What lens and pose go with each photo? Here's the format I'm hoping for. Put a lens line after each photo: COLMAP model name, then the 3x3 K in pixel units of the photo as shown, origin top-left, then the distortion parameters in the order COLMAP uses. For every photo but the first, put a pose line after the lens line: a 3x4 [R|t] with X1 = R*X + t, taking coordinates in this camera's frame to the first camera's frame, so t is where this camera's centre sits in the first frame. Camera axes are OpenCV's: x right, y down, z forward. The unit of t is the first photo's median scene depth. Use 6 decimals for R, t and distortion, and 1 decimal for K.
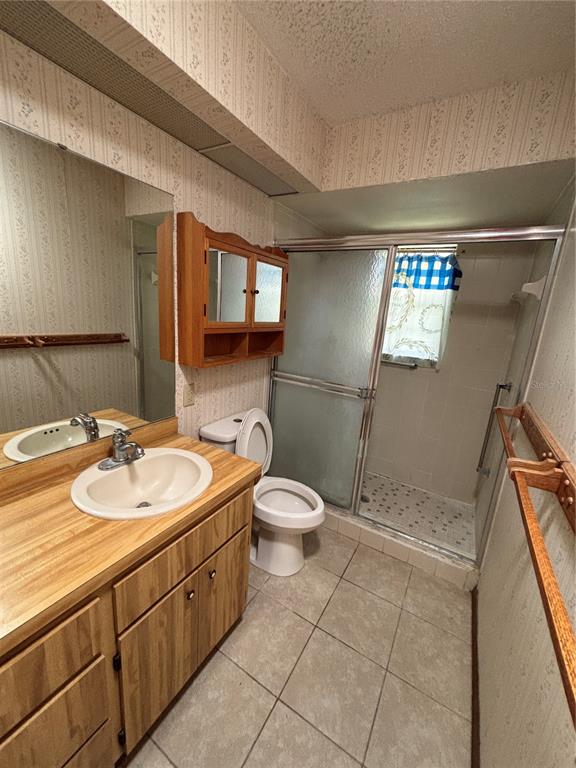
lens RADIAL K [[308.9, 0, 287.8], [0, 308.9, 383.9], [0, 0, 1]] dist [0.001662, 0.000550]
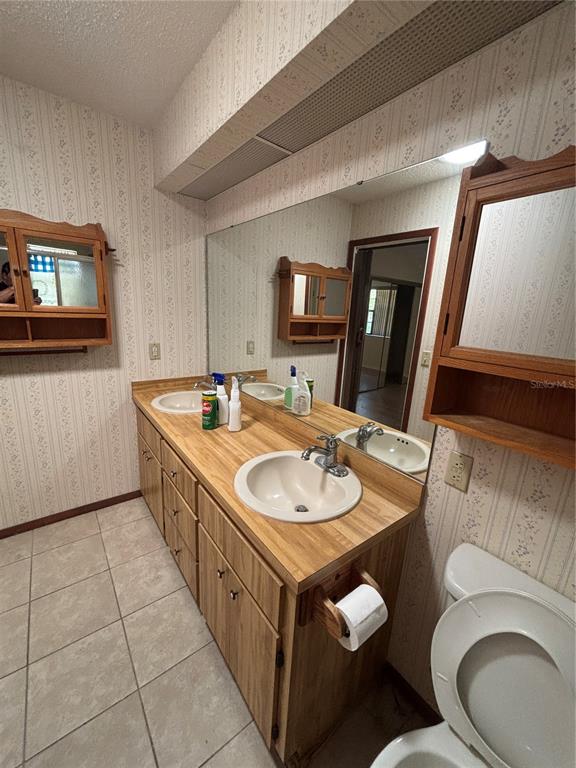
lens RADIAL K [[308.9, 0, 290.7], [0, 308.9, 384.2], [0, 0, 1]] dist [0.001662, 0.000550]
pose [[-0.367740, 0.129161, -0.920915, 0.426426], [-0.299284, 0.921180, 0.248709, -0.223069], [0.880452, 0.367075, -0.300099, 1.116397]]
